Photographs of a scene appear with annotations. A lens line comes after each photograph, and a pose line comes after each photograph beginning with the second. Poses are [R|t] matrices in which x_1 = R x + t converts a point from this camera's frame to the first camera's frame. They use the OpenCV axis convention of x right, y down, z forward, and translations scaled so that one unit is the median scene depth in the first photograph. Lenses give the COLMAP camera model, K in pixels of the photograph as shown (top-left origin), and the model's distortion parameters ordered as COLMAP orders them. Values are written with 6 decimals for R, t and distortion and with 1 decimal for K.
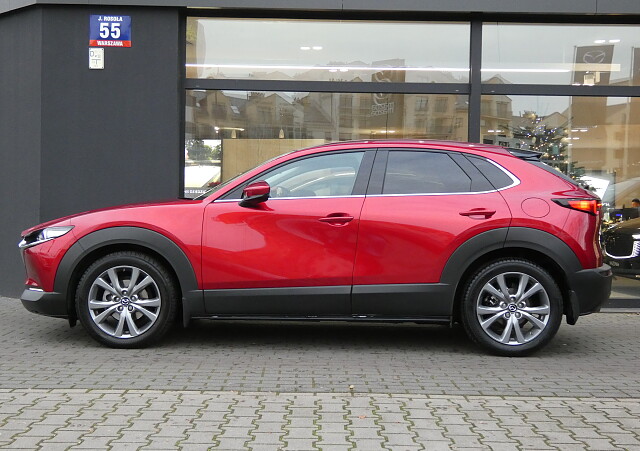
lens RADIAL K [[877.6, 0, 320.0], [0, 877.6, 225.5], [0, 0, 1]] dist [0.031913, 0.035269]
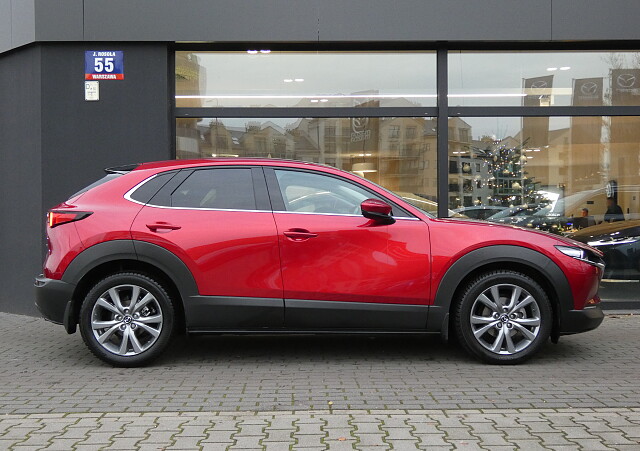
lens RADIAL K [[740.4, 0, 322.5], [0, 740.4, 225.0], [0, 0, 1]] dist [-0.000939, 0.020762]
pose [[0.999616, -0.023274, 0.015070, 0.011360], [0.023519, 0.999590, -0.016319, -0.003802], [-0.014684, 0.016668, 0.999753, 0.090824]]
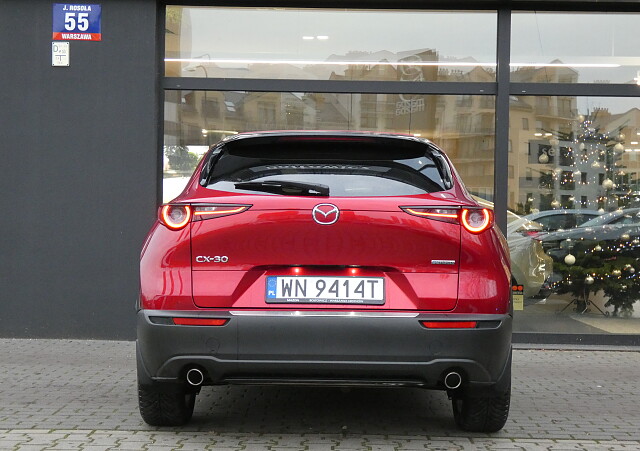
lens RADIAL K [[1115.2, 0, 320.0], [0, 1115.2, 225.5], [0, 0, 1]] dist [0.050891, 0.072252]
pose [[0.999842, 0.000144, -0.017795, 0.018663], [-0.000543, 0.999749, -0.022410, 0.001899], [0.017787, 0.022417, 0.999590, -0.084422]]
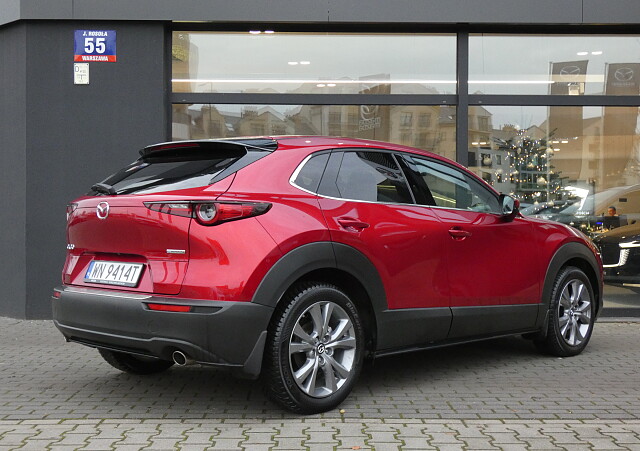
lens RADIAL K [[824.6, 0, 323.6], [0, 824.6, 226.0], [0, 0, 1]] dist [0.017741, 0.008863]
pose [[0.999811, -0.013553, 0.013969, 0.003800], [0.013710, 0.999843, -0.011194, -0.003749], [-0.013815, 0.011384, 0.999840, 0.066396]]
